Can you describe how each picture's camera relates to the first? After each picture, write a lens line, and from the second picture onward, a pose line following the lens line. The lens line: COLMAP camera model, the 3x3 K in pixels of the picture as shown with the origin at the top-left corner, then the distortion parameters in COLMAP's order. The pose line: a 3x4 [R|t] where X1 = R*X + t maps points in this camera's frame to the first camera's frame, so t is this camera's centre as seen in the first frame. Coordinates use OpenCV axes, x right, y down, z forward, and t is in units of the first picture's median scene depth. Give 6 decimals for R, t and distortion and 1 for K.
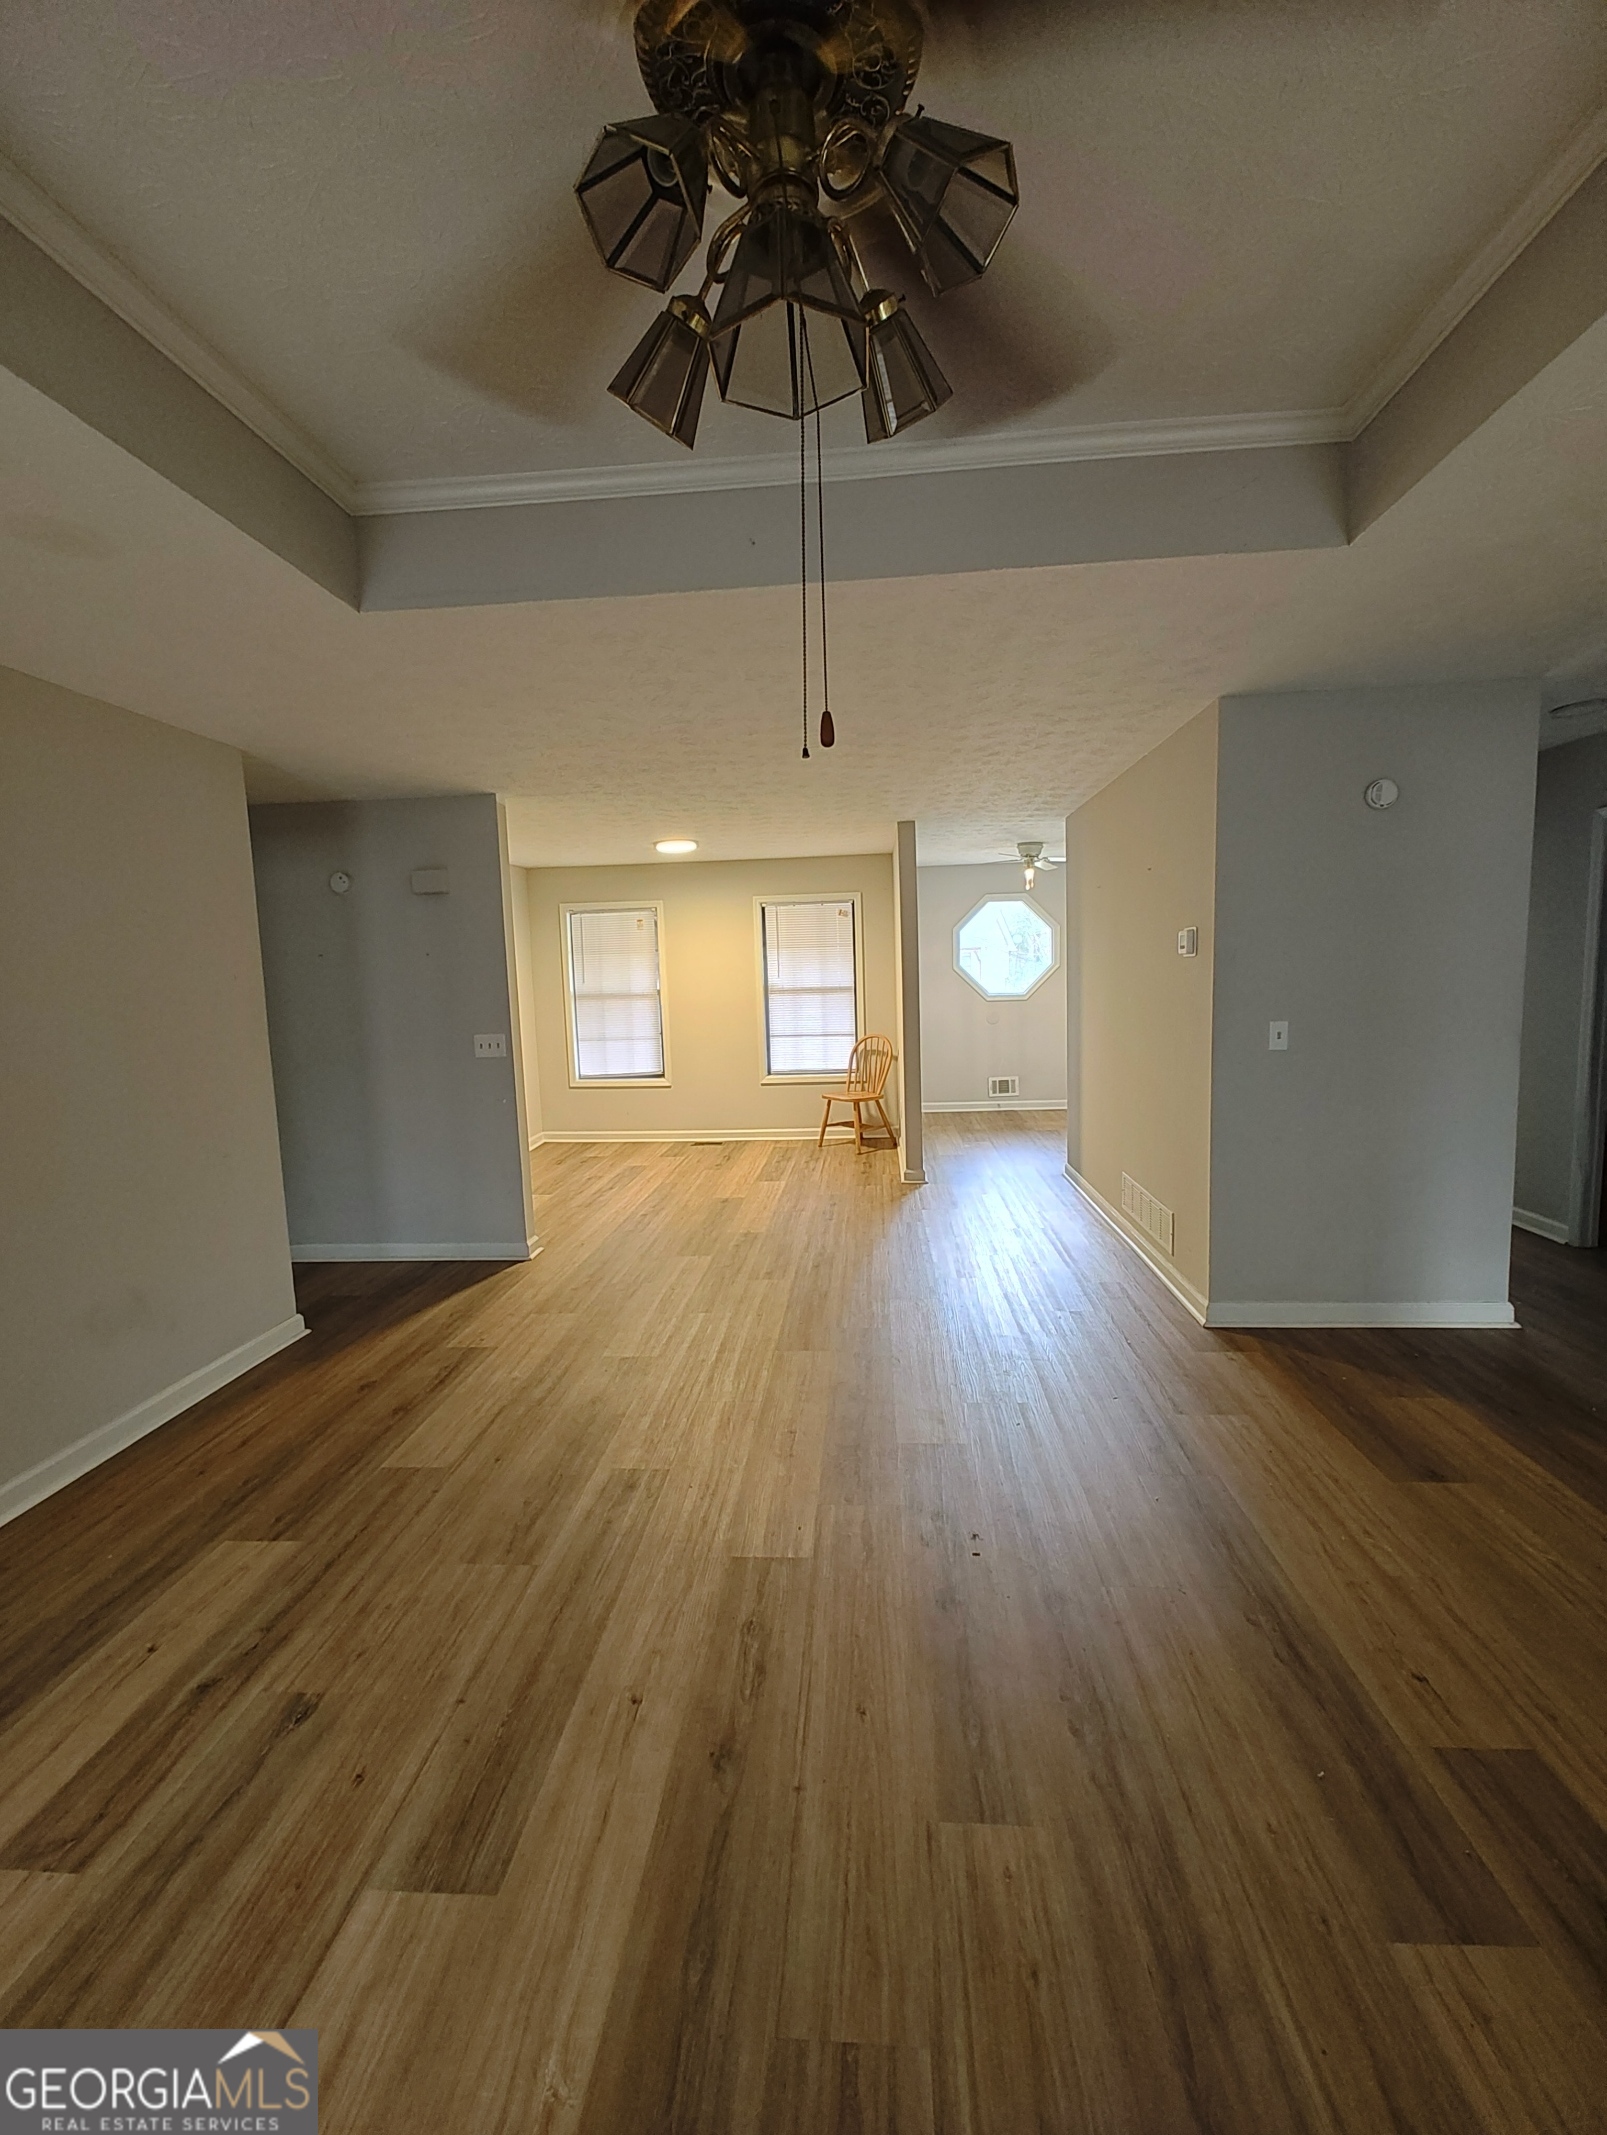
lens RADIAL K [[871.4, 0, 799.9], [0, 871.4, 1065.2], [0, 0, 1]] dist [-0.018480, -0.001090]
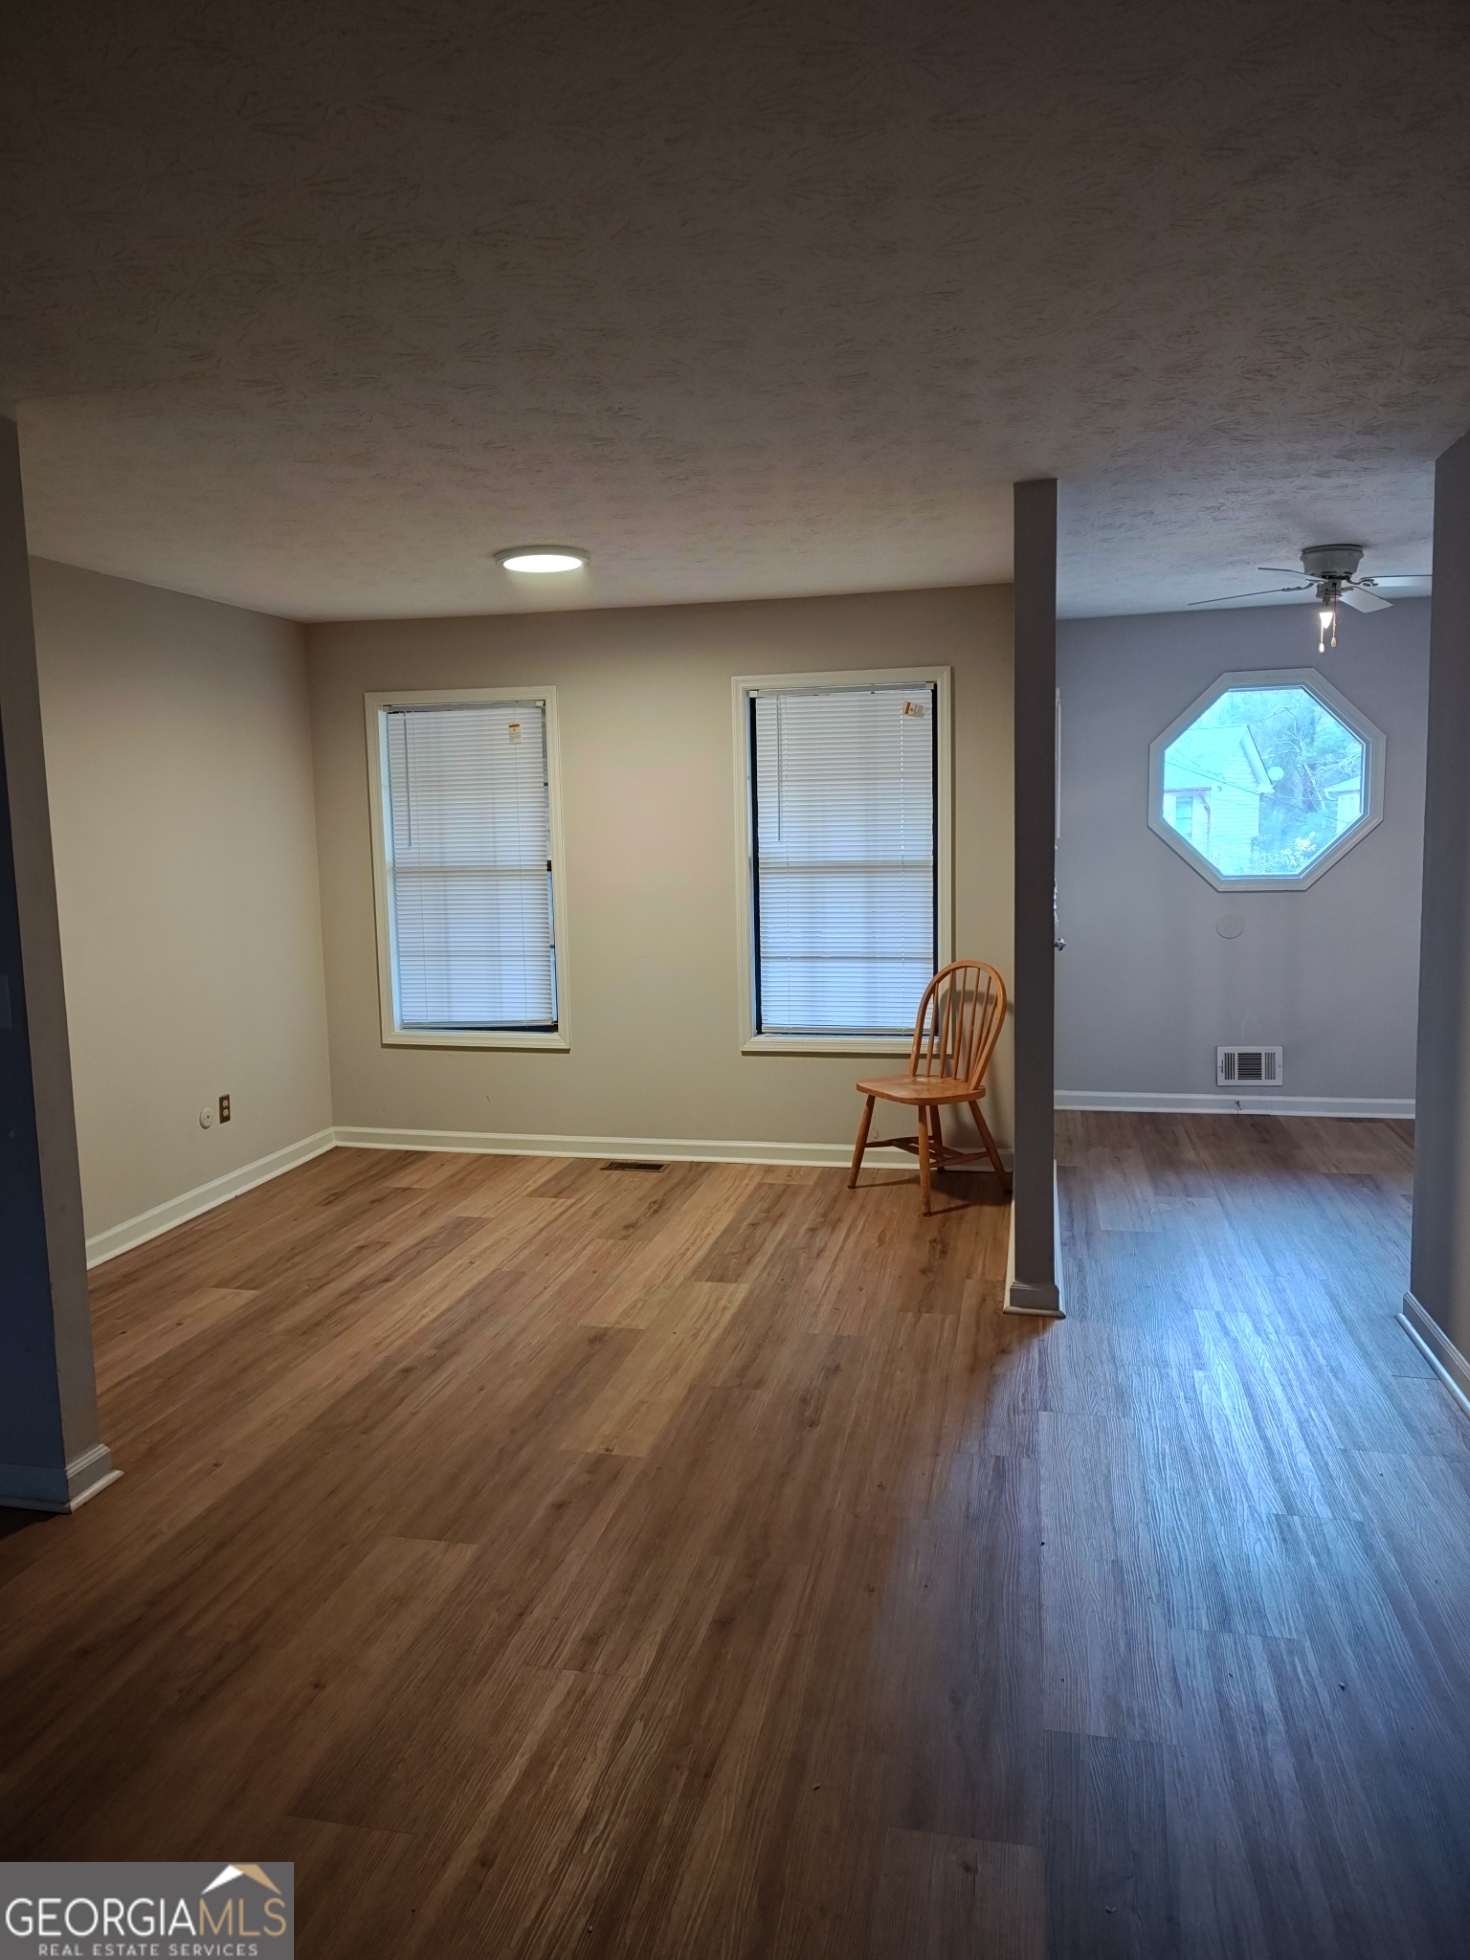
lens RADIAL K [[1315.7, 0, 727.9], [0, 1315.7, 964.3], [0, 0, 1]] dist [0.050626, -0.002327]
pose [[0.989451, 0.026587, -0.142409, 0.055747], [-0.026561, 0.999645, 0.002088, -0.031093], [0.142414, 0.001717, 0.989806, 0.253363]]
